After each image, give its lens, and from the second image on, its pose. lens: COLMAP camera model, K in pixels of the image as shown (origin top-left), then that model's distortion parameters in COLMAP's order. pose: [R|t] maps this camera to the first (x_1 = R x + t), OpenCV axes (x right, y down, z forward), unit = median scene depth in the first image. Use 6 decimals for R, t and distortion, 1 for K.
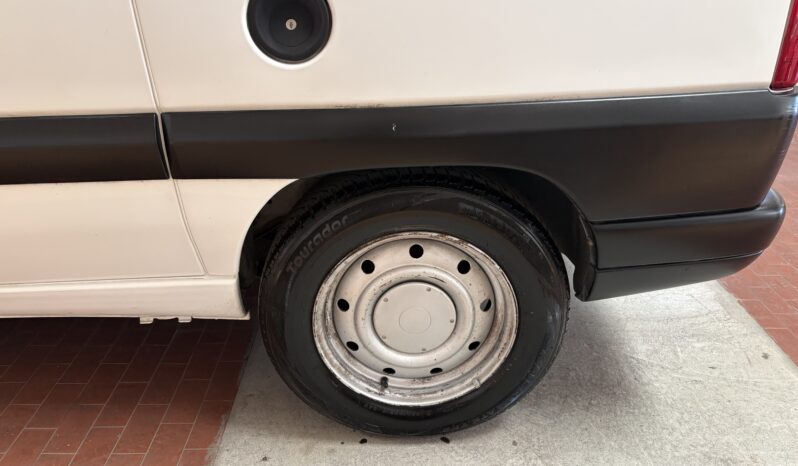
lens RADIAL K [[586.5, 0, 400.2], [0, 586.5, 232.0], [0, 0, 1]] dist [0.010230, -0.014382]
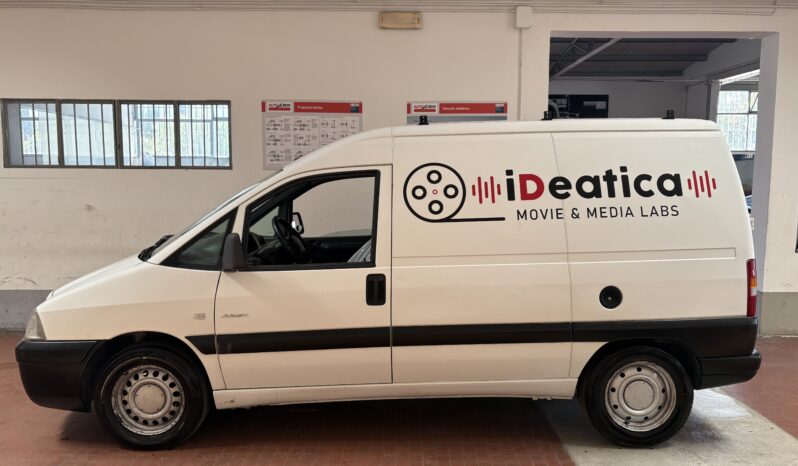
lens RADIAL K [[586.5, 0, 397.6], [0, 586.5, 232.4], [0, 0, 1]] dist [0.010230, -0.014382]
pose [[0.999770, 0.005237, -0.020789, -1.087911], [-0.012766, 0.924450, -0.381088, 0.516726], [0.017222, 0.381266, 0.924305, -1.953136]]
